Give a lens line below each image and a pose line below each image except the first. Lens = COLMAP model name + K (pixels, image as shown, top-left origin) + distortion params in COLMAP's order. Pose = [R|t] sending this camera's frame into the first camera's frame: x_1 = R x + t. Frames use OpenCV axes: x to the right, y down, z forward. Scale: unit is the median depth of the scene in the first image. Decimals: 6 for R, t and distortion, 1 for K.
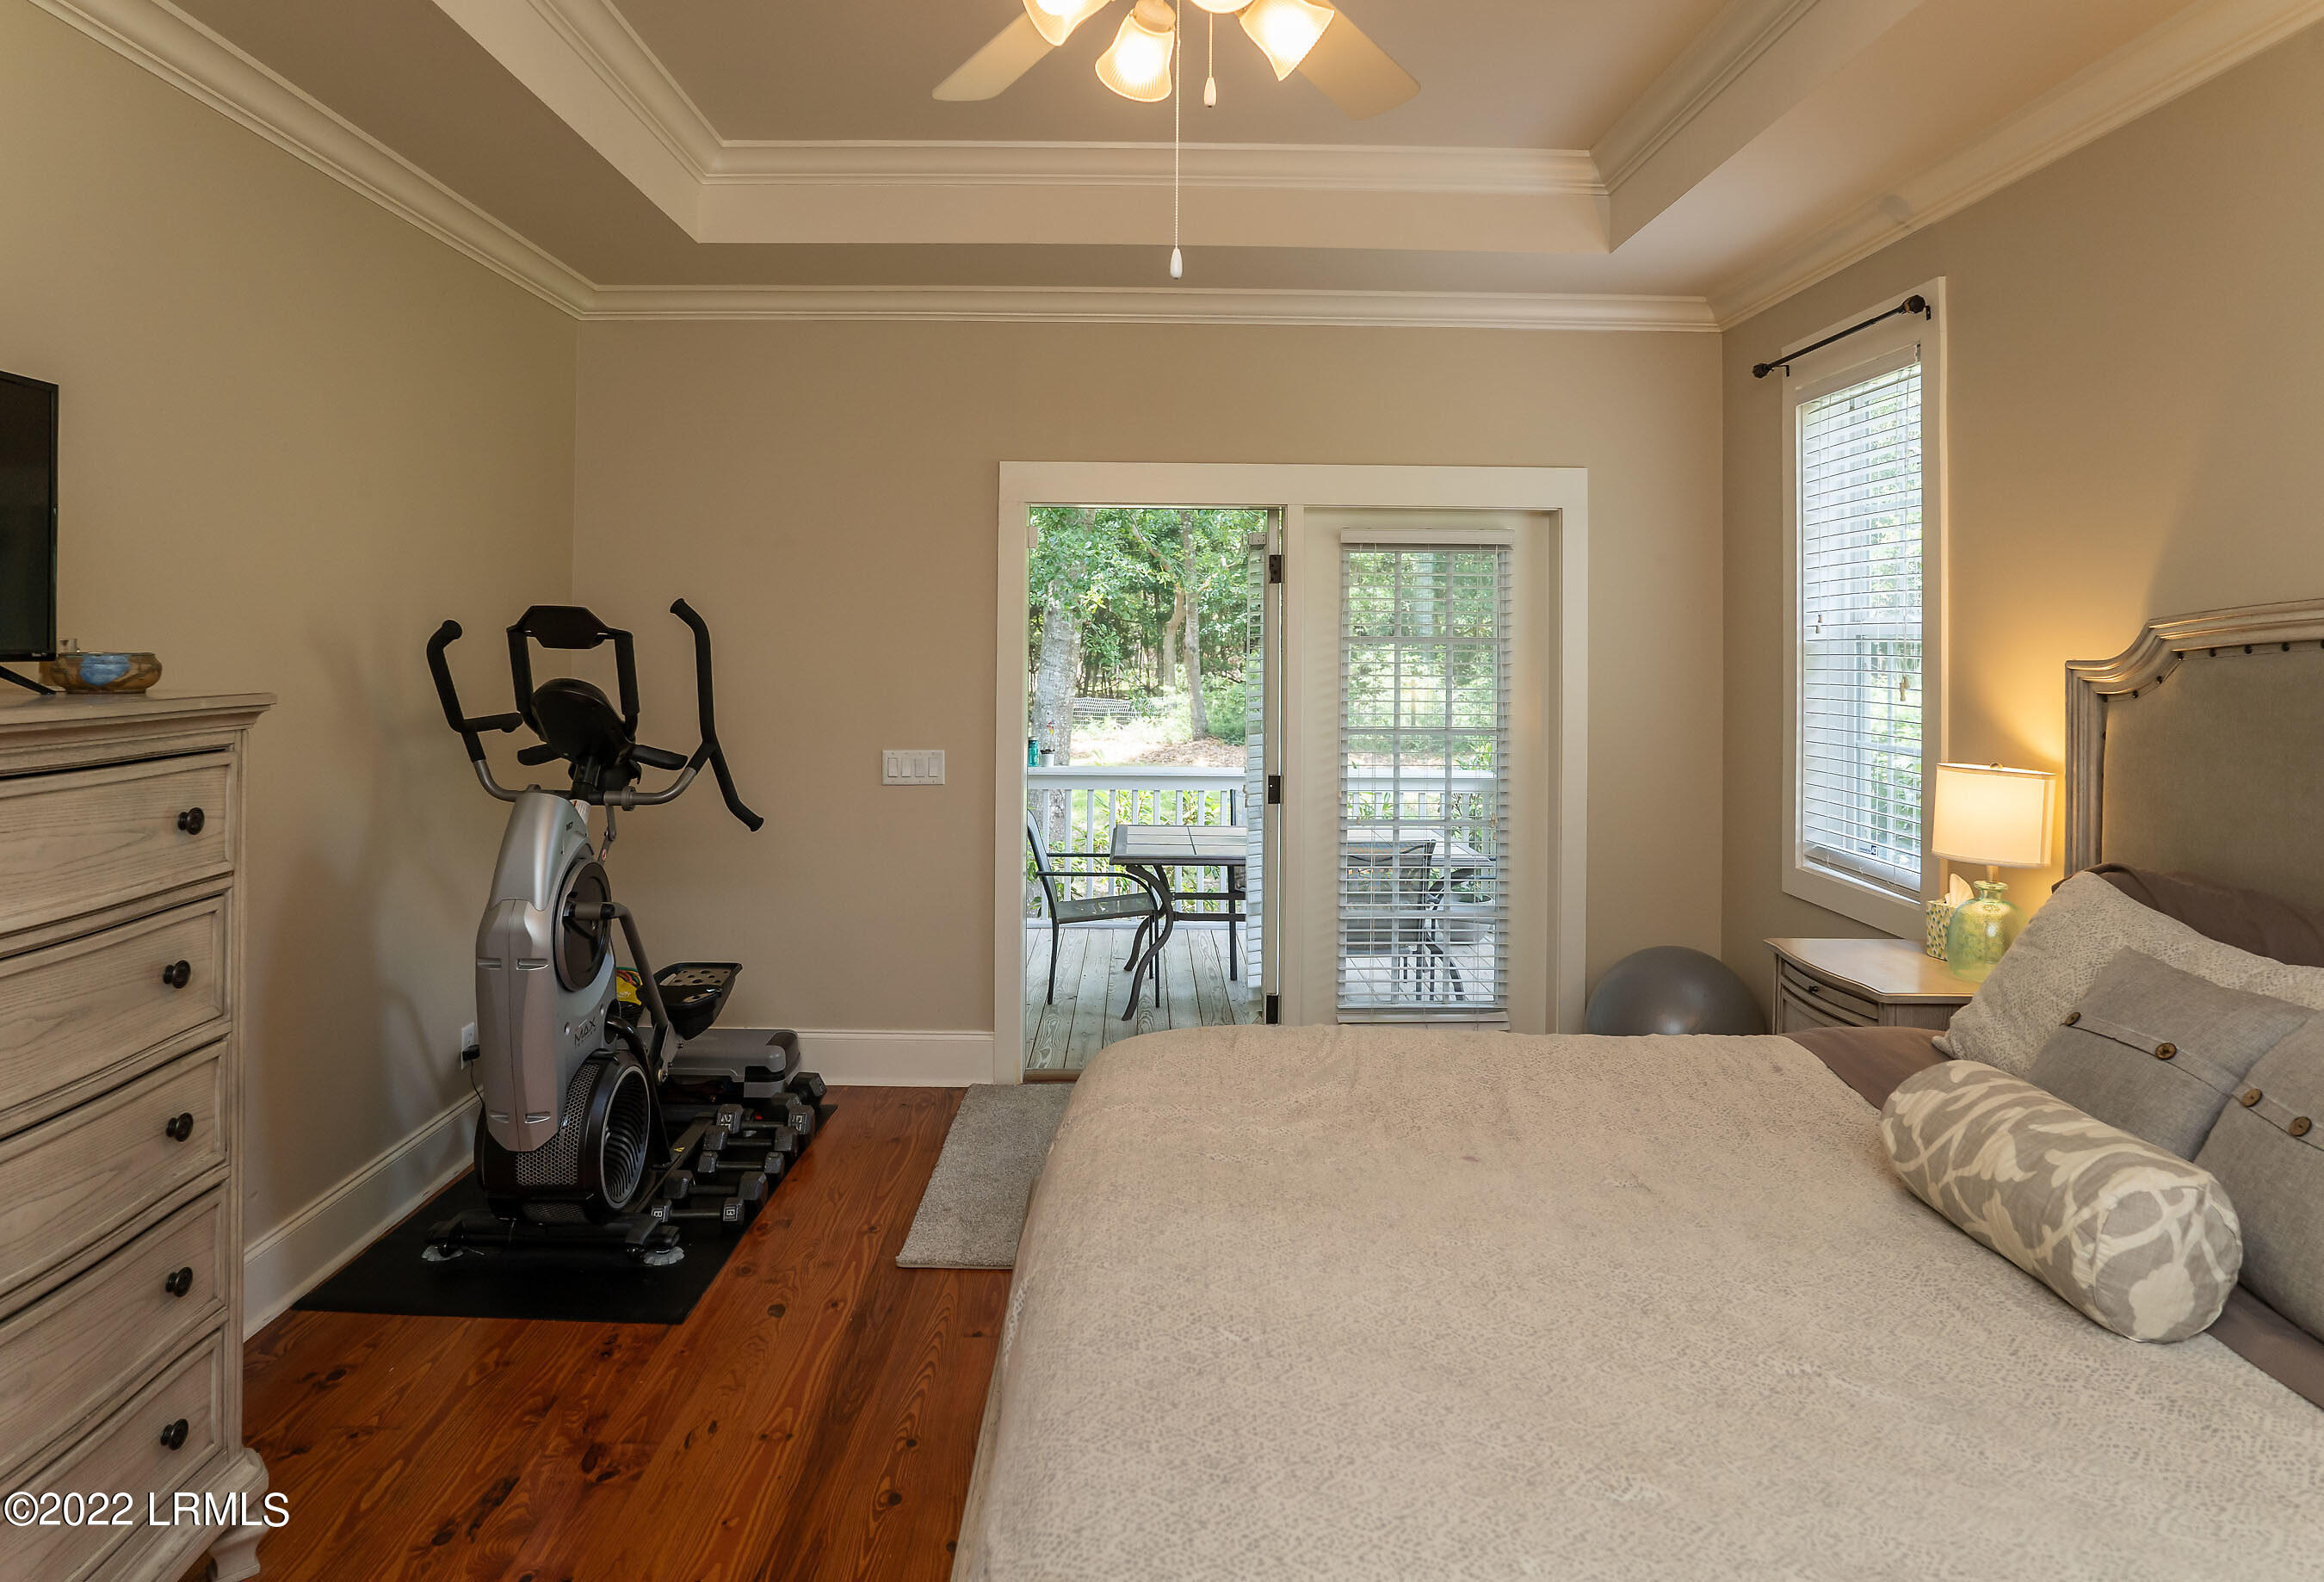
lens RADIAL K [[1393.6, 0, 1152.9], [0, 1393.6, 628.8], [0, 0, 1]] dist [-0.065774, 0.040597]
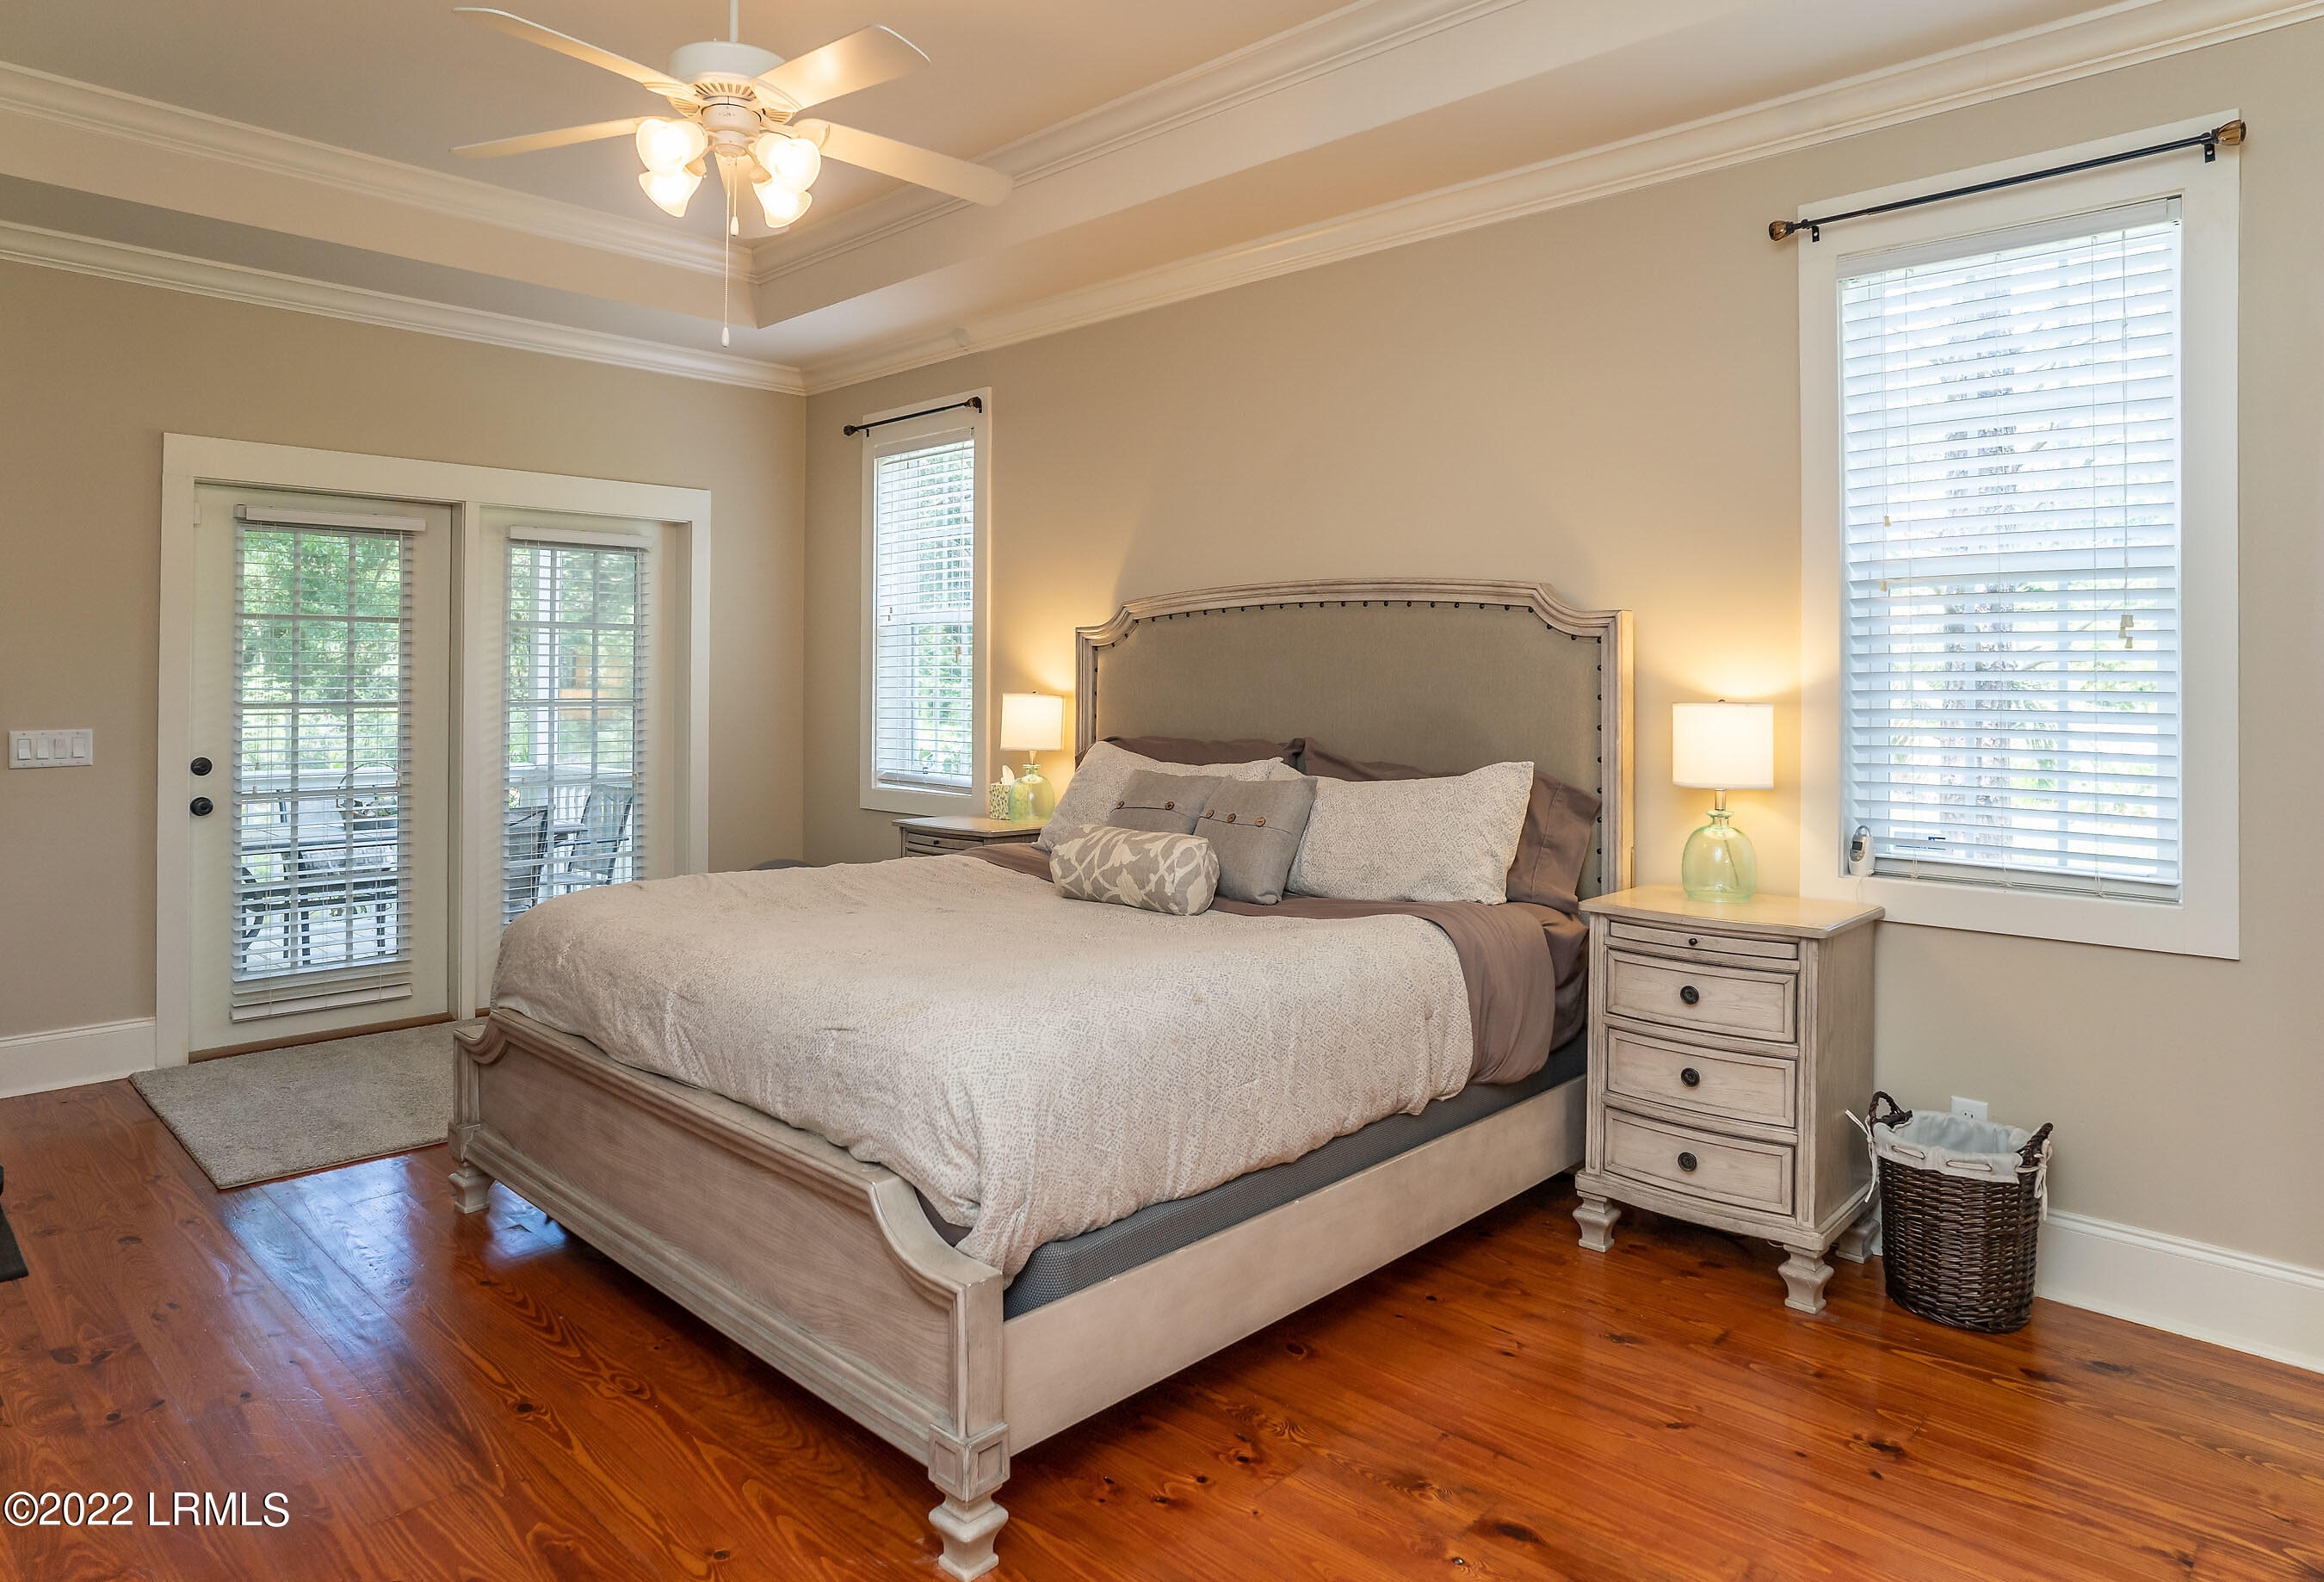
lens RADIAL K [[1413.1, 0, 1160.9], [0, 1413.1, 661.3], [0, 0, 1]] dist [-0.017061, 0.002952]
pose [[0.696322, 0.001838, 0.717728, -0.490799], [0.001071, 0.999993, -0.003600, 0.067628], [-0.717729, 0.003276, 0.696315, -0.286996]]
